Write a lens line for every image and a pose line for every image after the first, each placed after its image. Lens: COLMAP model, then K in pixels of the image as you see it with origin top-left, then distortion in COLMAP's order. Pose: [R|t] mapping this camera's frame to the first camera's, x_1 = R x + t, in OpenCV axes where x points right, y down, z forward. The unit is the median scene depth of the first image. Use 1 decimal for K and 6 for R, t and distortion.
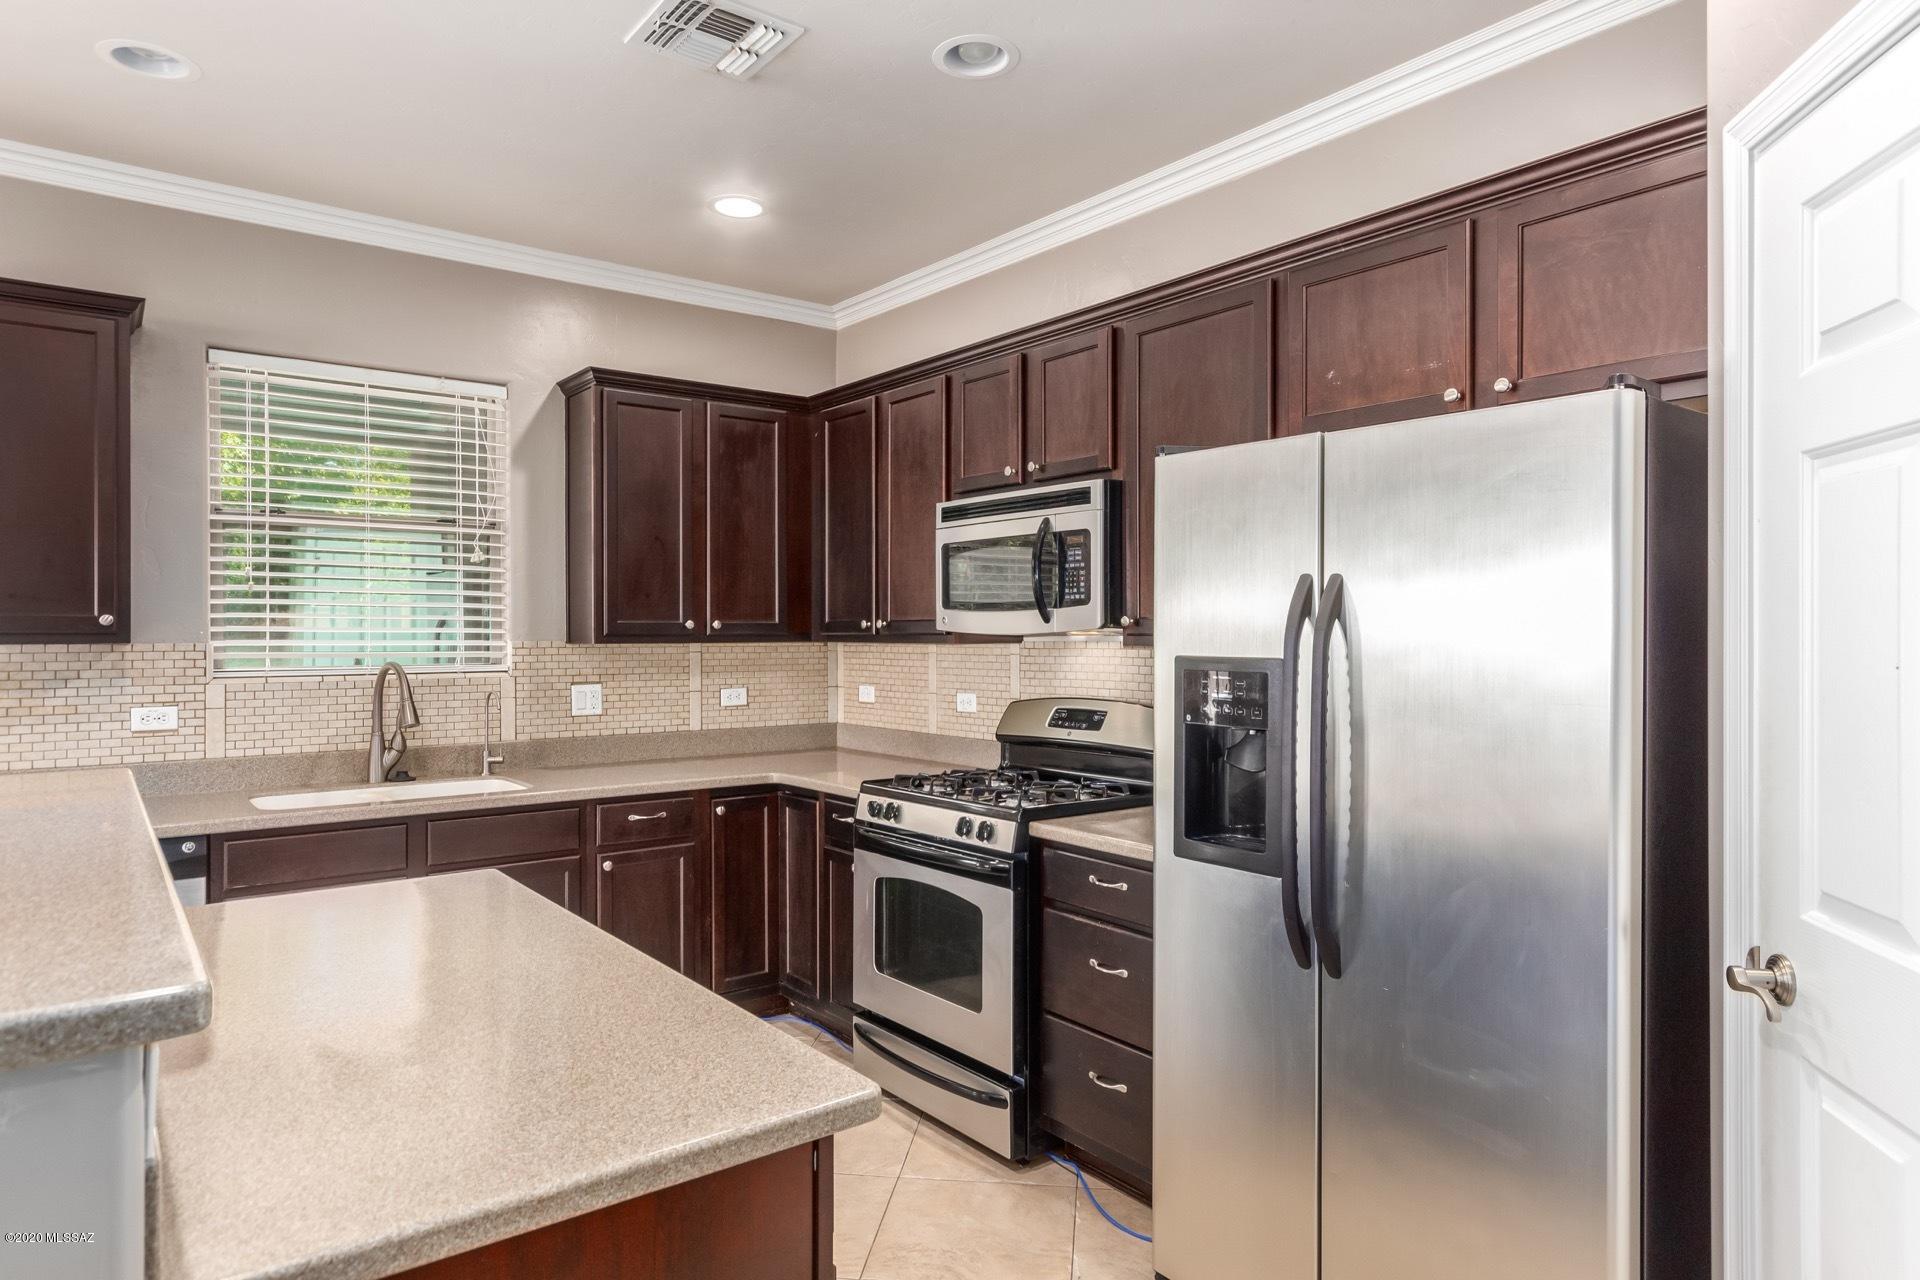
lens RADIAL K [[1141.9, 0, 963.9], [0, 1141.9, 630.4], [0, 0, 1]] dist [0.004886, 0.001076]
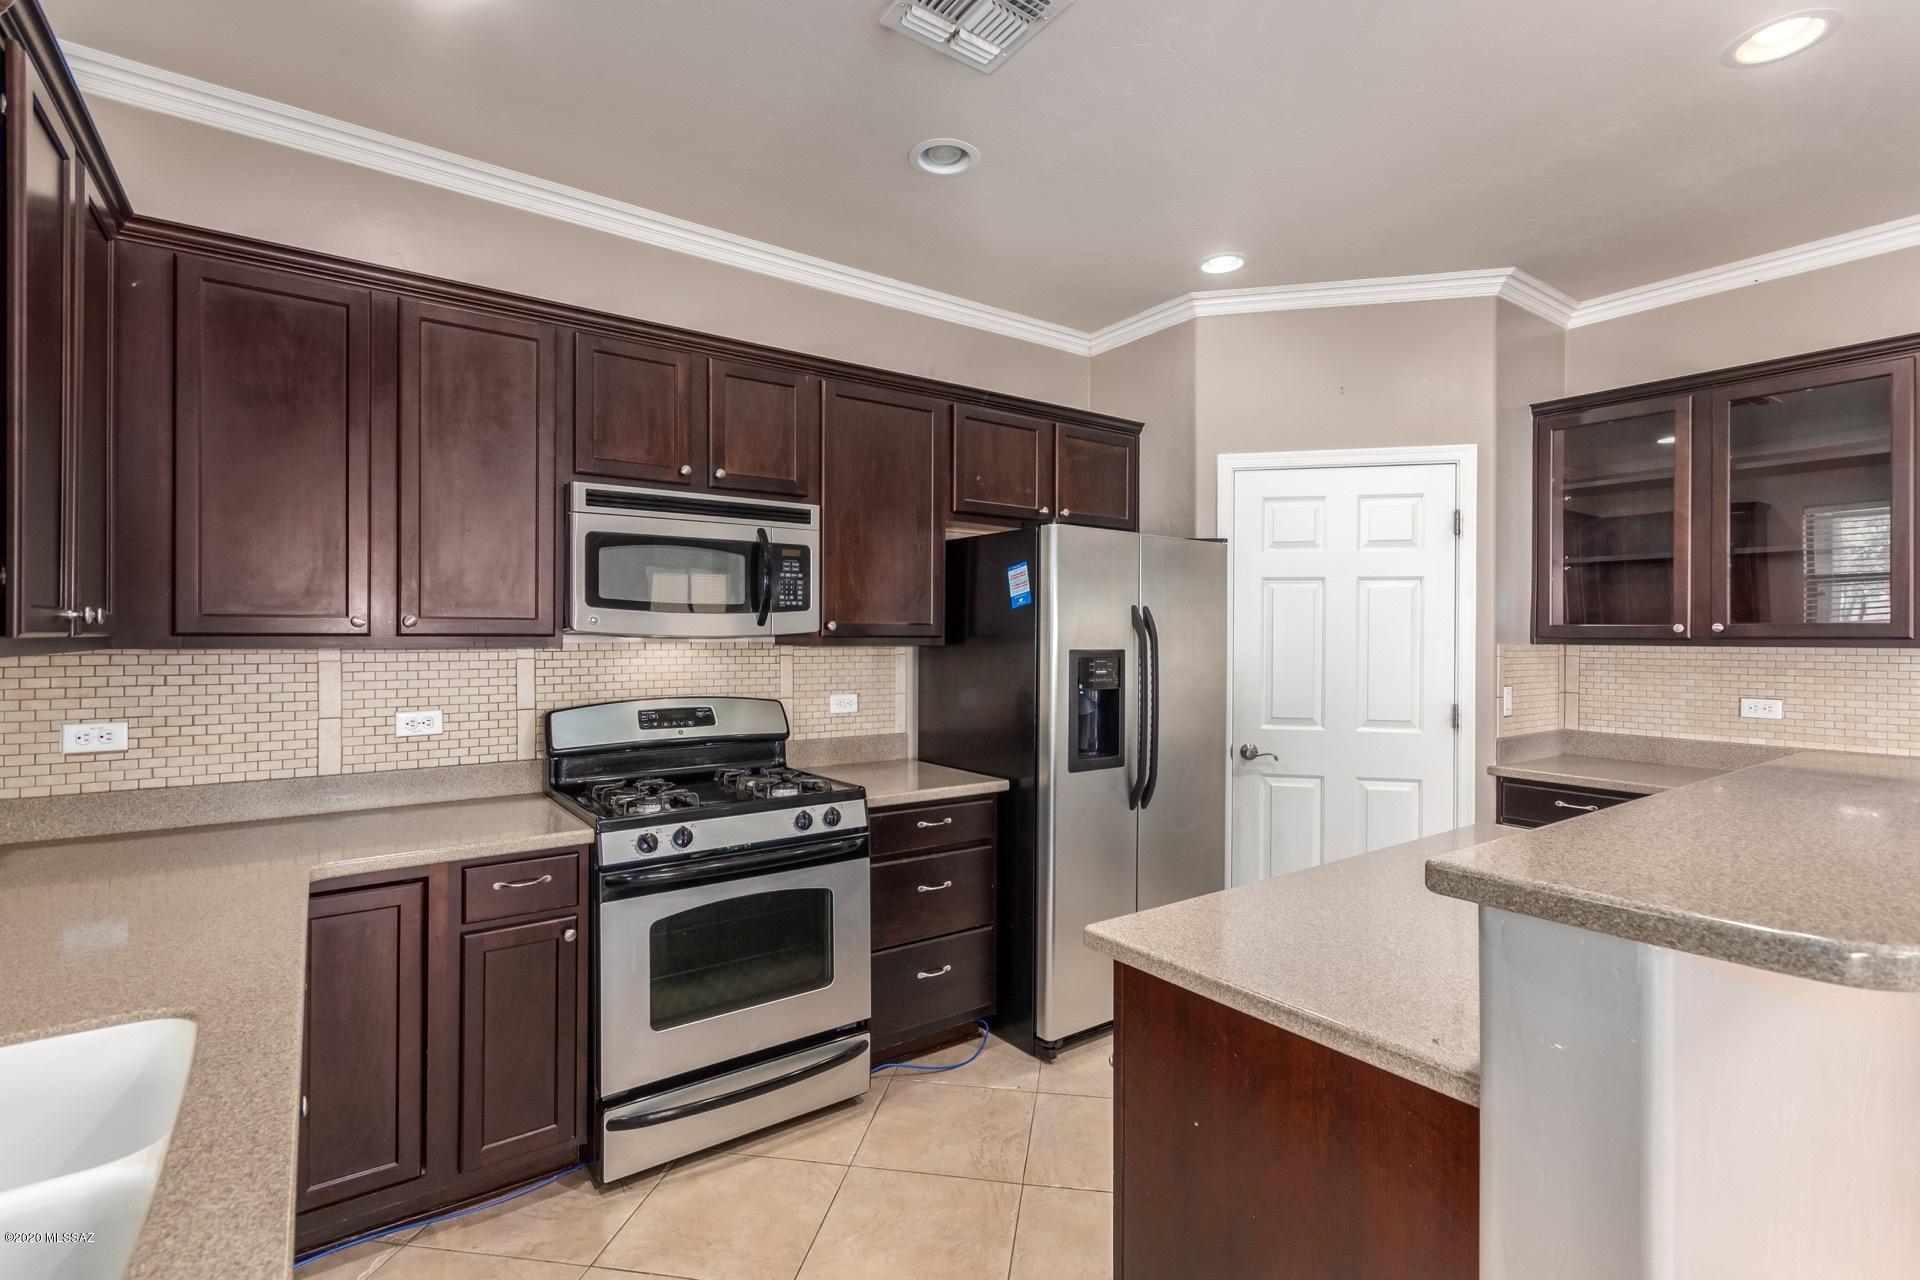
lens RADIAL K [[883.4, 0, 966.8], [0, 883.4, 631.5], [0, 0, 1]] dist [-0.003179, 0.001049]
pose [[0.031039, 0.005251, 0.999504, -0.669234], [-0.004523, 0.999977, -0.005113, 0.002122], [-0.999508, -0.004362, 0.031062, 0.689217]]
